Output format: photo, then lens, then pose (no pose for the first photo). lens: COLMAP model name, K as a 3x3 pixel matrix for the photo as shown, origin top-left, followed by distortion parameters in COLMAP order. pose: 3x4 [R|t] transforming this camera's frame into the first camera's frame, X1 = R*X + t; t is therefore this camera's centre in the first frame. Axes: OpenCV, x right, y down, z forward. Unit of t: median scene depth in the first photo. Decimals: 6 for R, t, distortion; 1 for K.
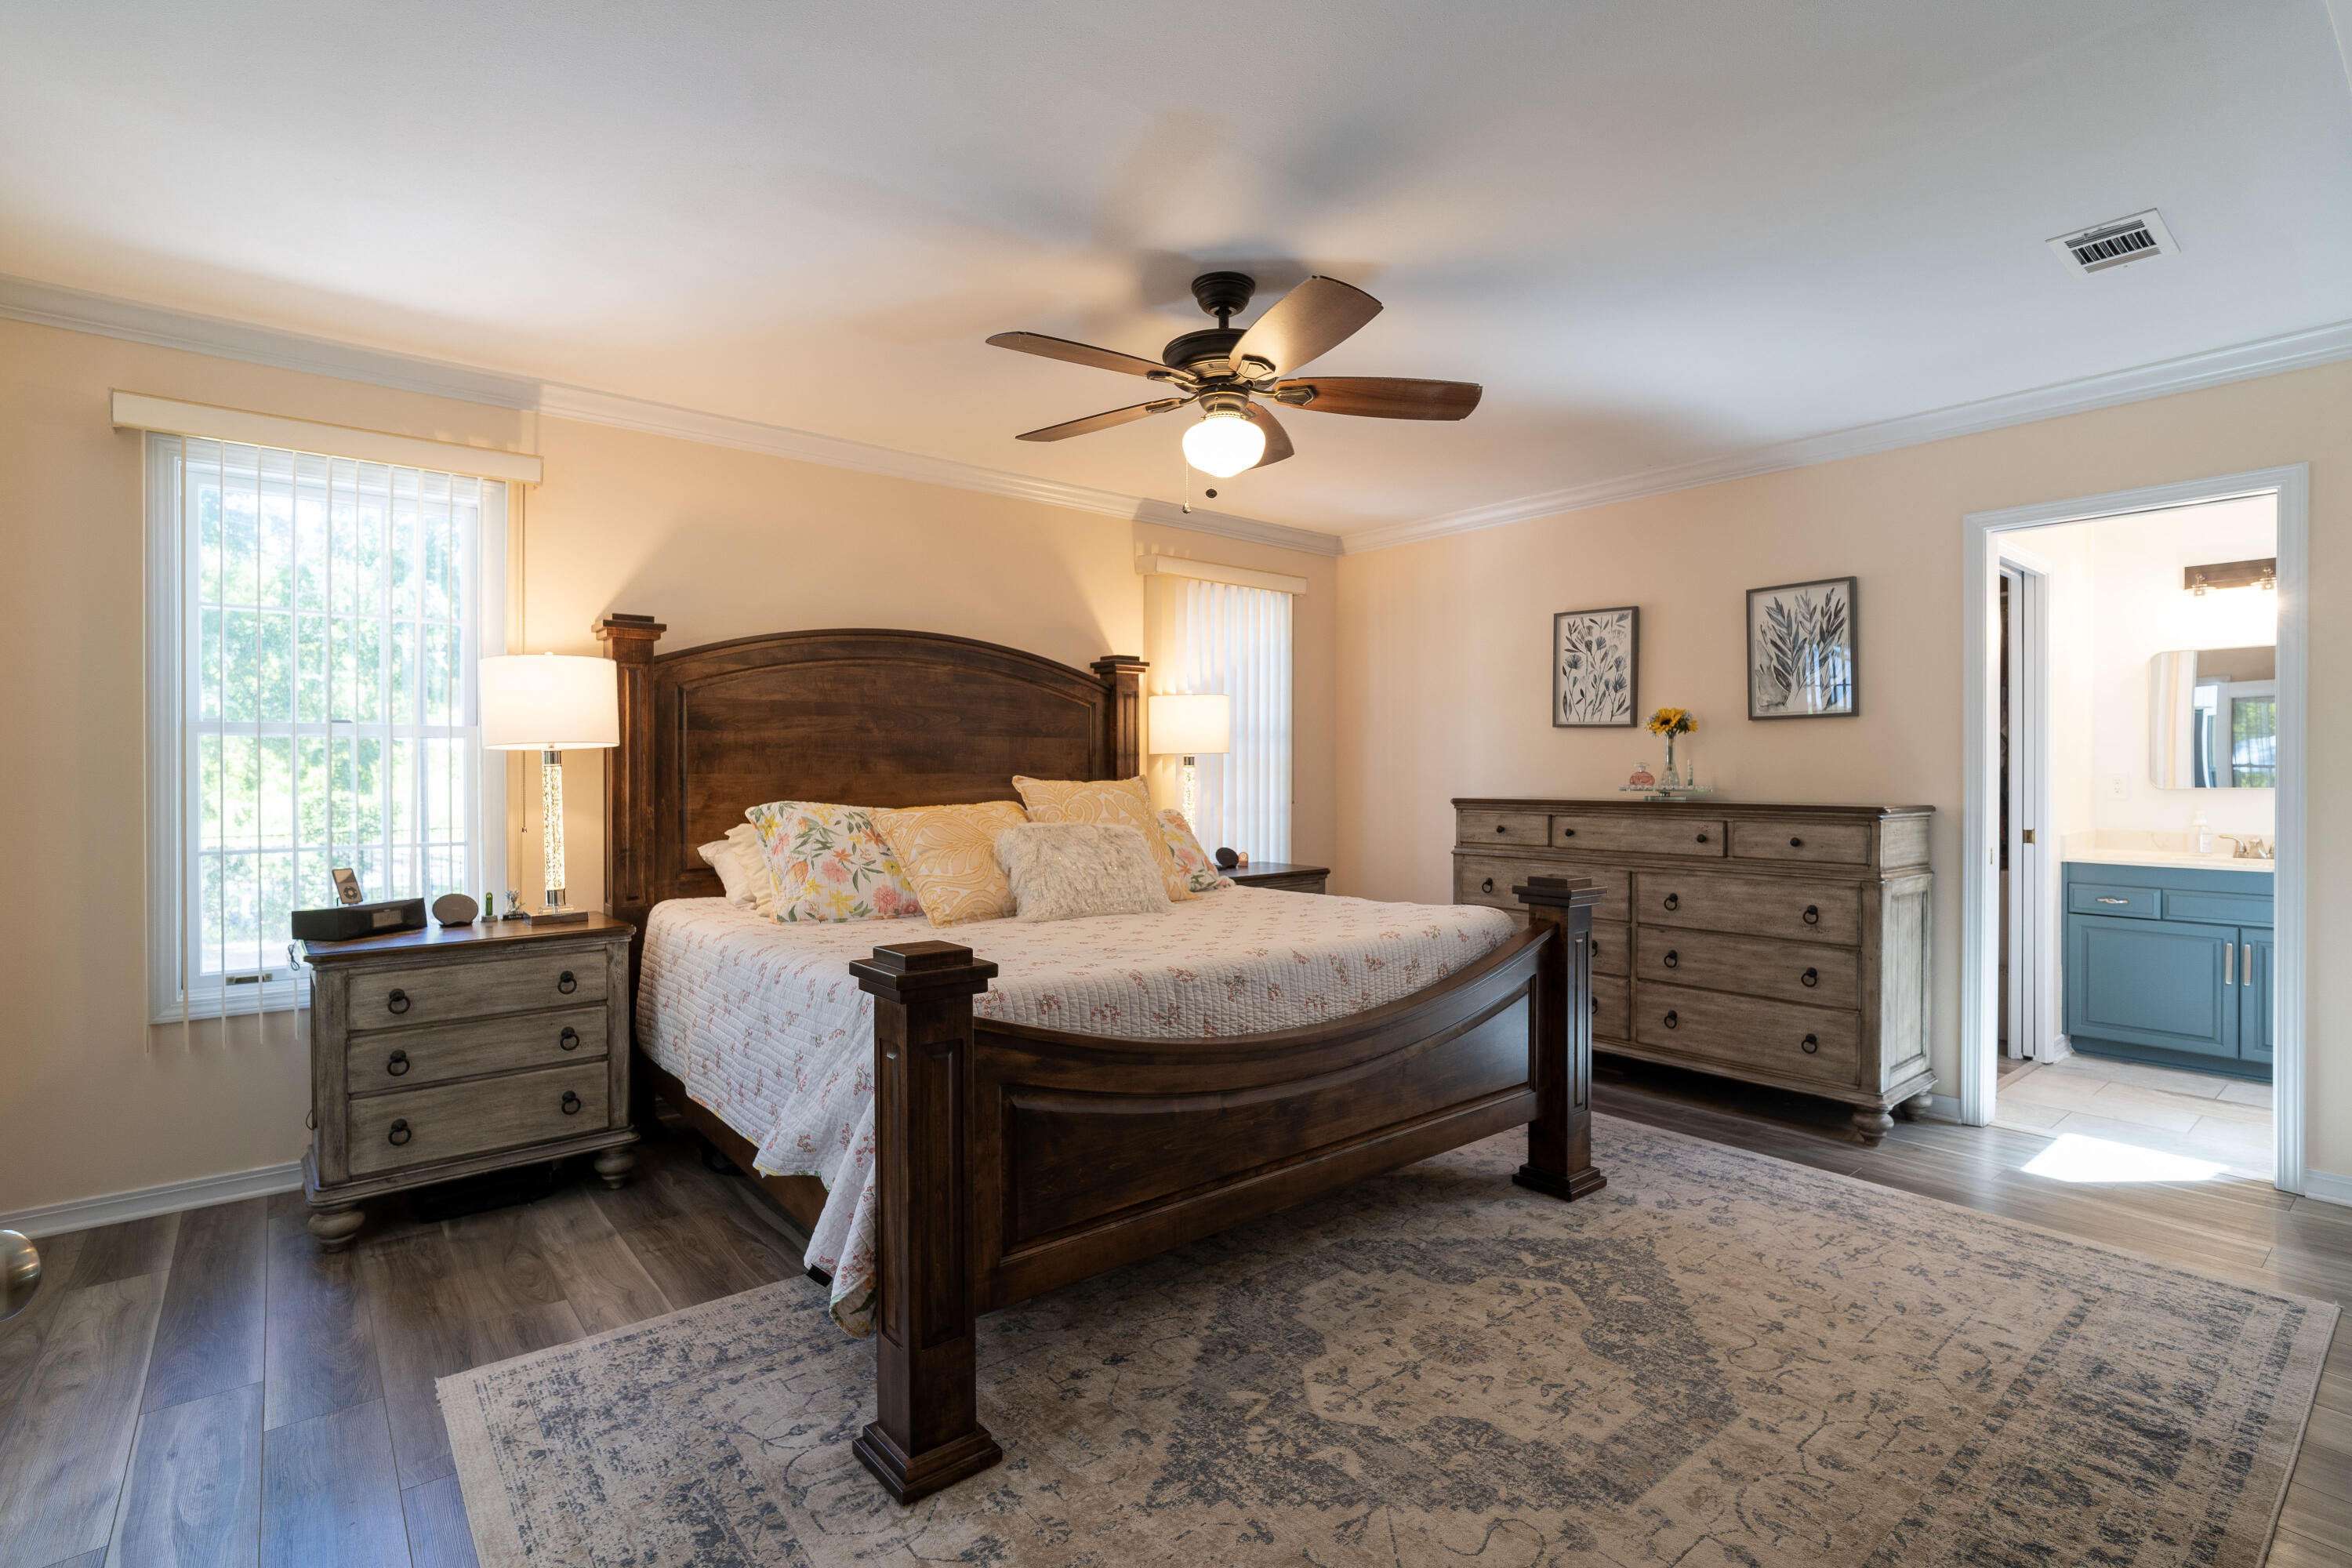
lens RADIAL K [[1094.4, 0, 1176.0], [0, 1094.4, 784.0], [0, 0, 1]] dist [-0.015530, -0.000270]
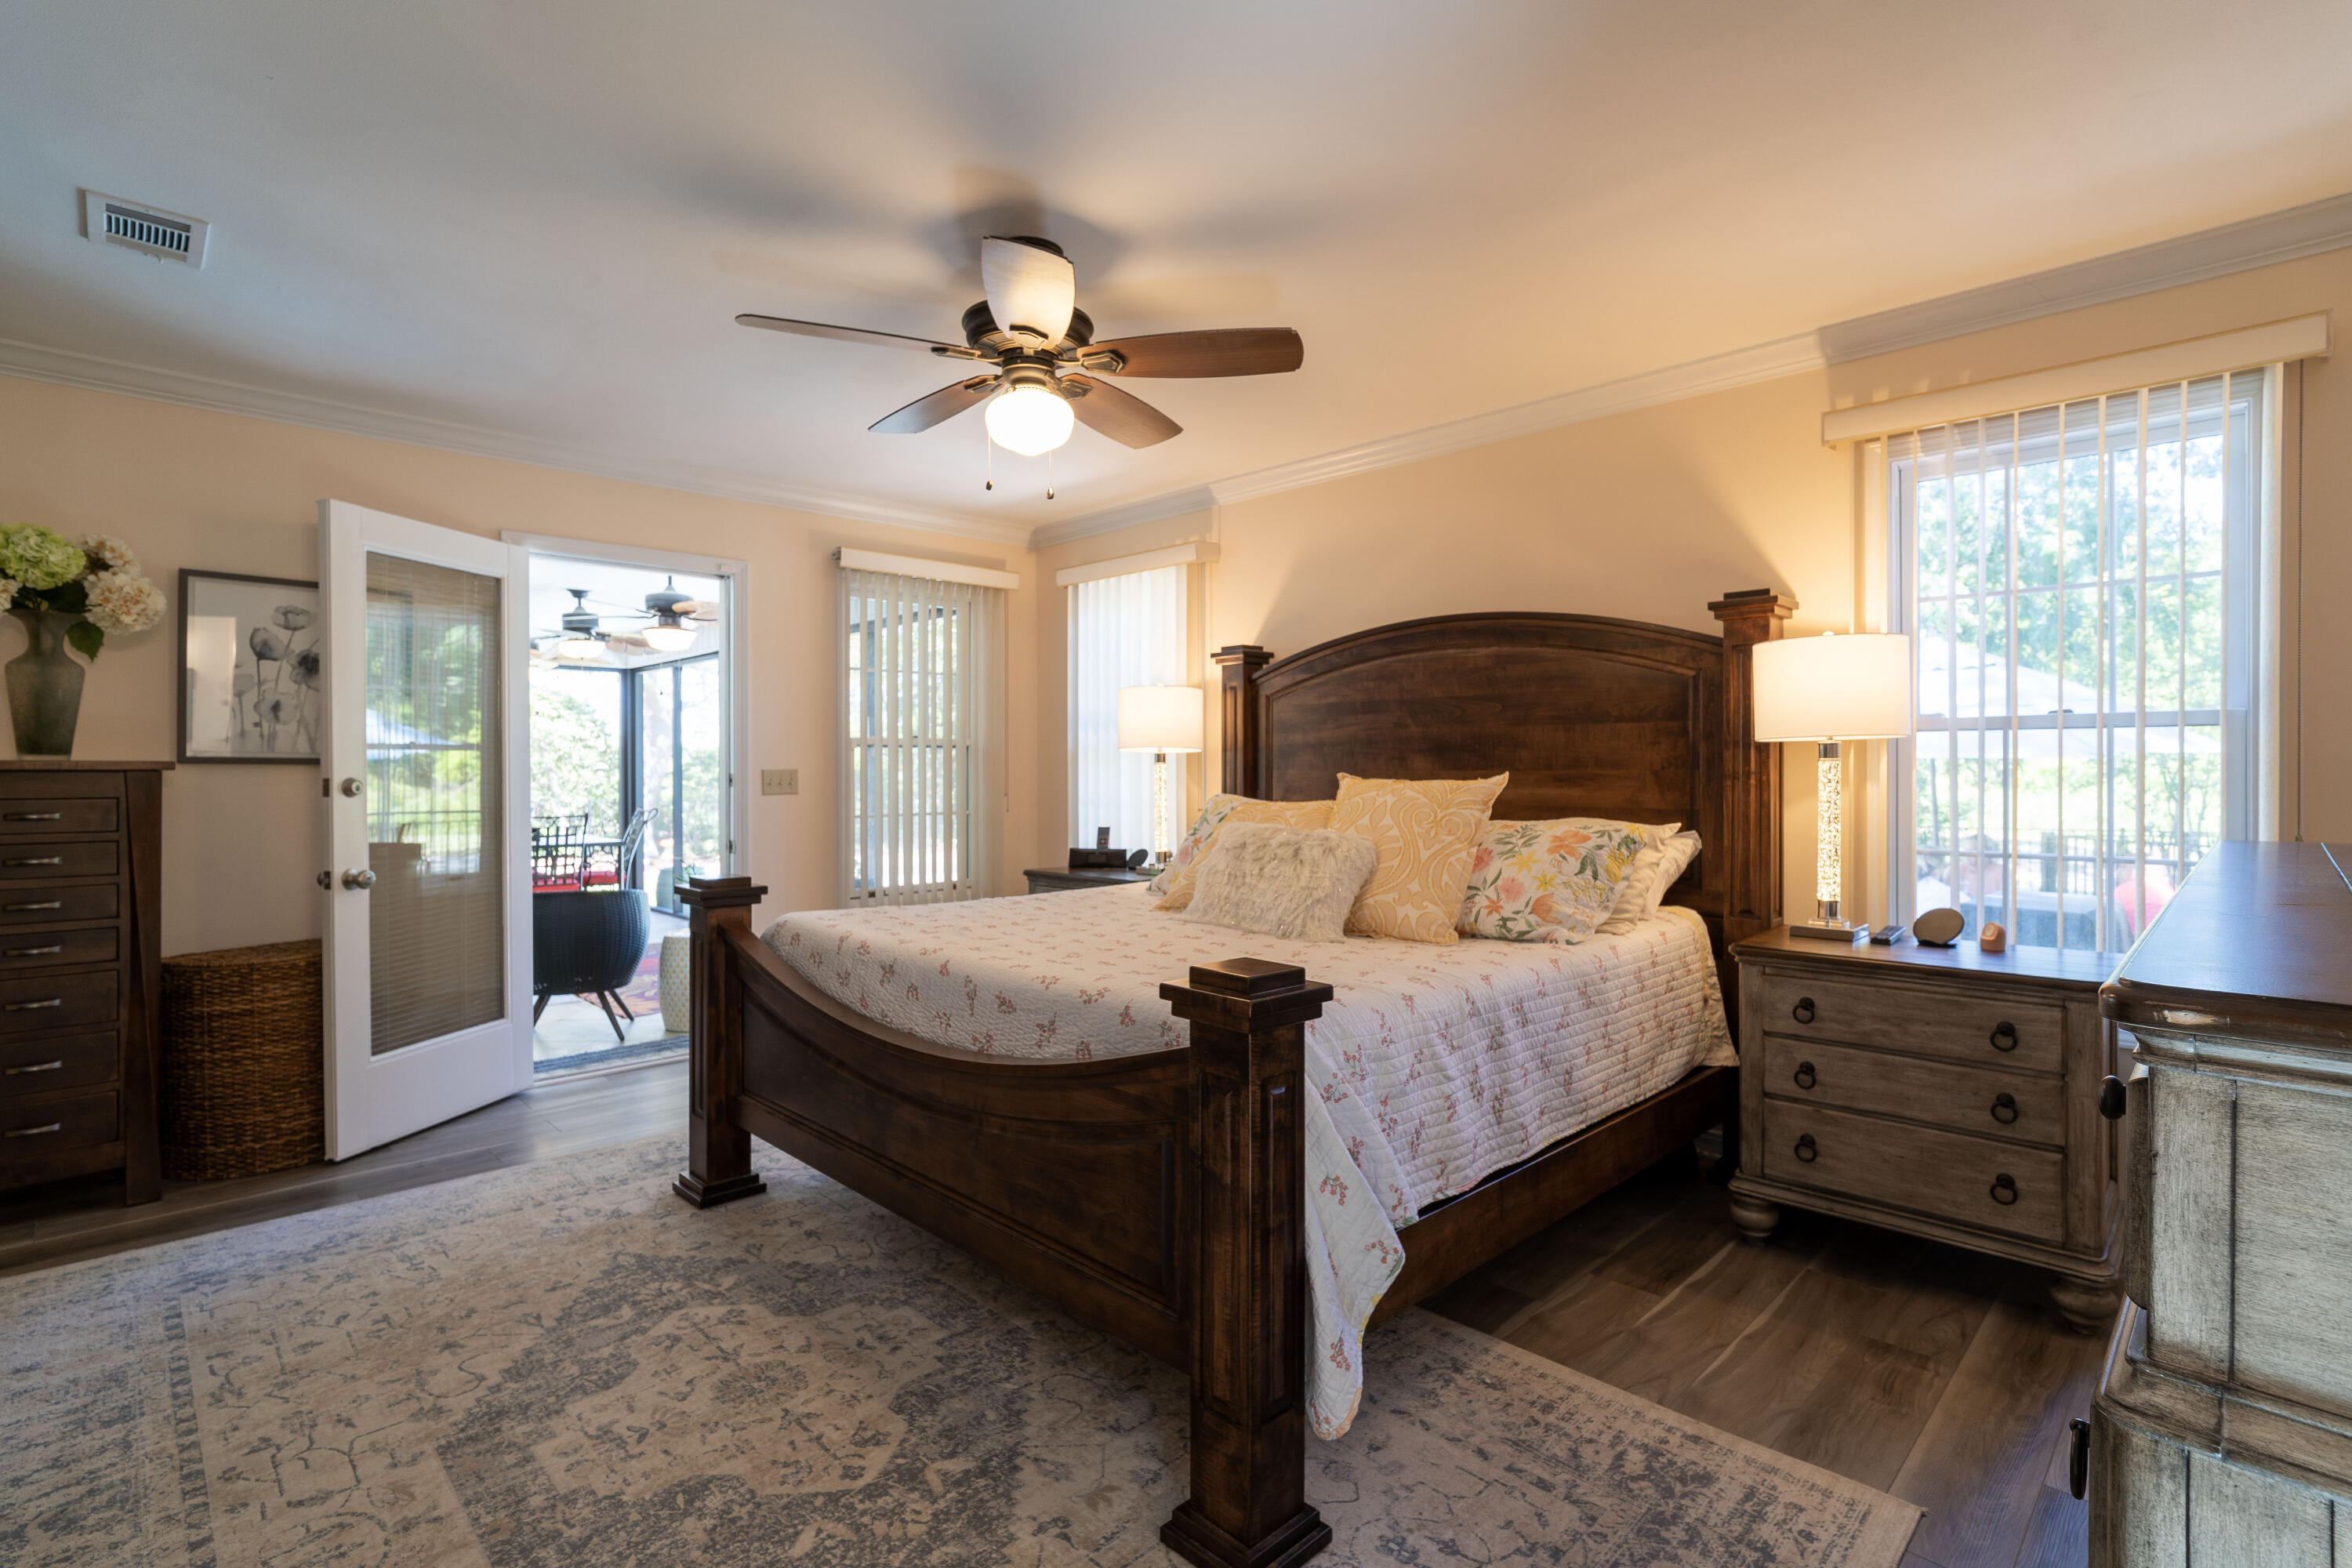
lens RADIAL K [[1107.5, 0, 1185.2], [0, 1107.5, 777.7], [0, 0, 1]] dist [-0.020393, 0.009046]
pose [[0.097207, 0.008695, -0.995226, 1.101495], [-0.010293, 0.999917, 0.007731, -0.013652], [0.995211, 0.009493, 0.097289, 1.142733]]
